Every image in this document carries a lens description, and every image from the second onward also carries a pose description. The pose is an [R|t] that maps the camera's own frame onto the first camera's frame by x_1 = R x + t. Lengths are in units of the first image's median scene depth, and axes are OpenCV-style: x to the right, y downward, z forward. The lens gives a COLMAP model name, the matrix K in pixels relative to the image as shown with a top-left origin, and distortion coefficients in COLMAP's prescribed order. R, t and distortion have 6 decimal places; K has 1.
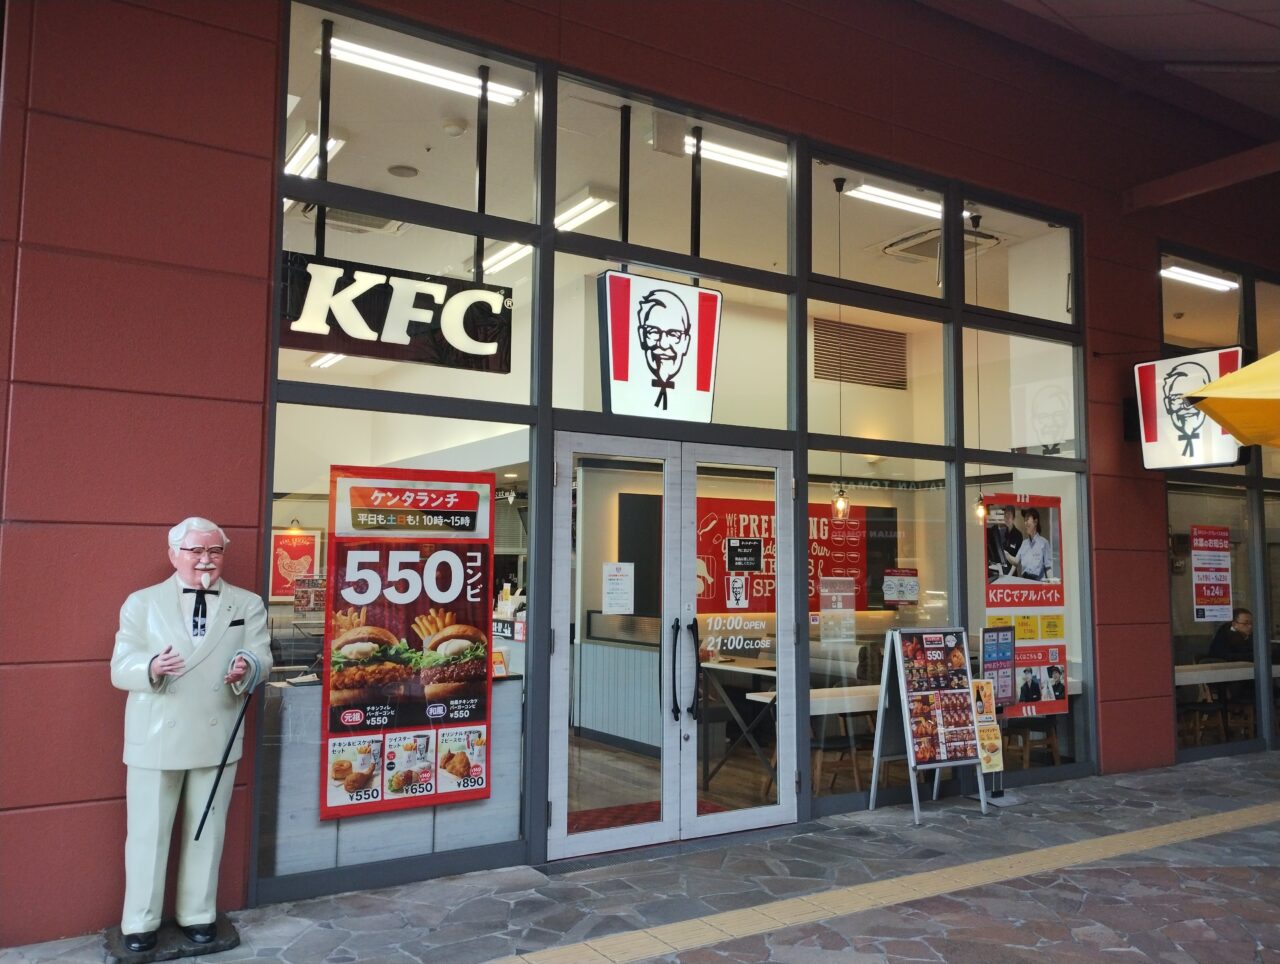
lens RADIAL K [[1052.2, 0, 646.0], [0, 1052.2, 475.7], [0, 0, 1]] dist [0.038734, -0.005729]
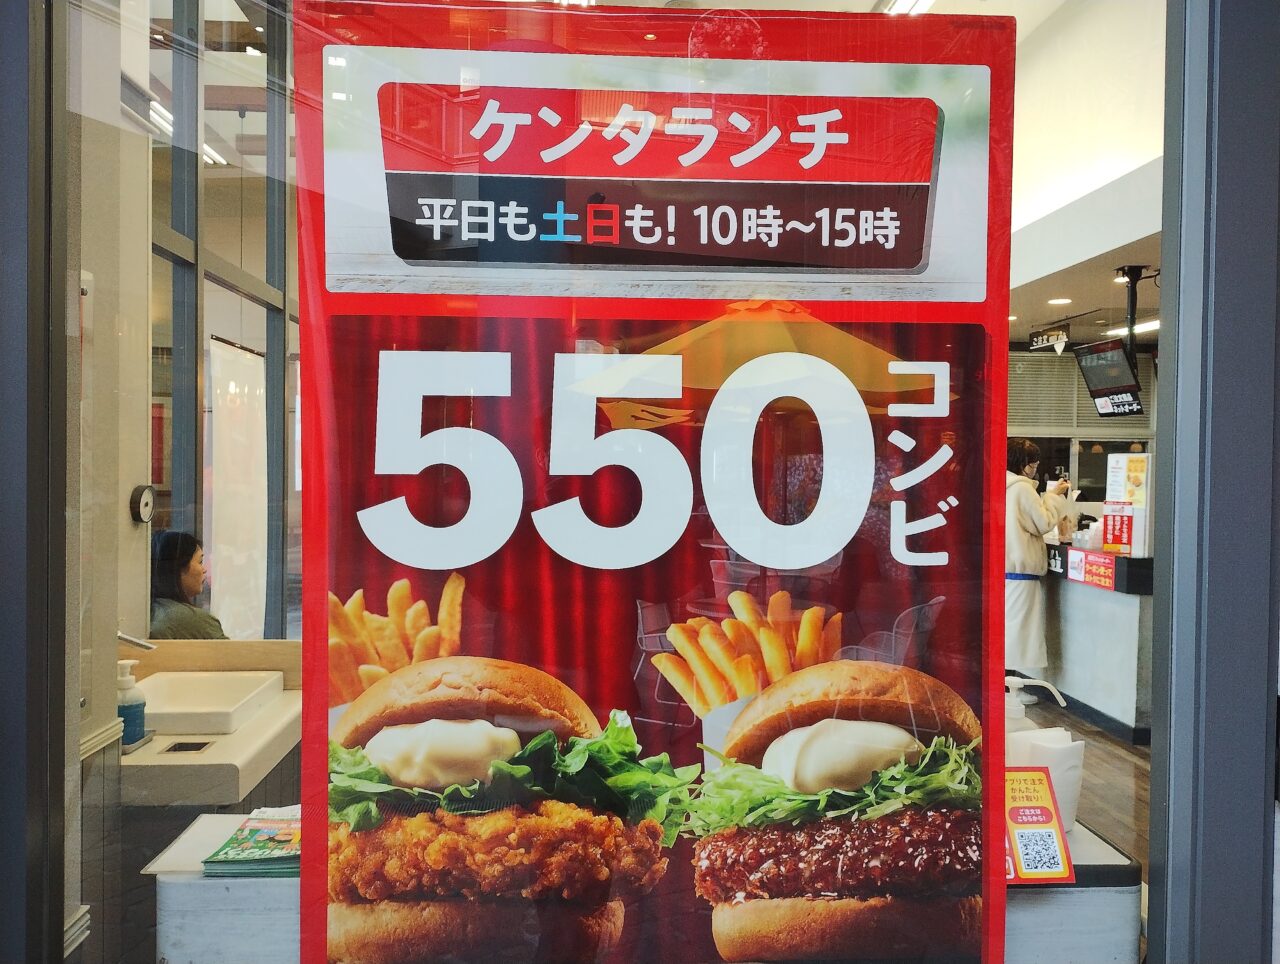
lens RADIAL K [[1052.2, 0, 644.2], [0, 1052.2, 469.3], [0, 0, 1]] dist [0.038734, -0.005729]
pose [[0.879054, 0.010655, -0.476602, -0.108318], [0.034399, 0.995727, 0.085706, 0.077511], [0.475479, -0.091734, 0.874931, 0.789478]]
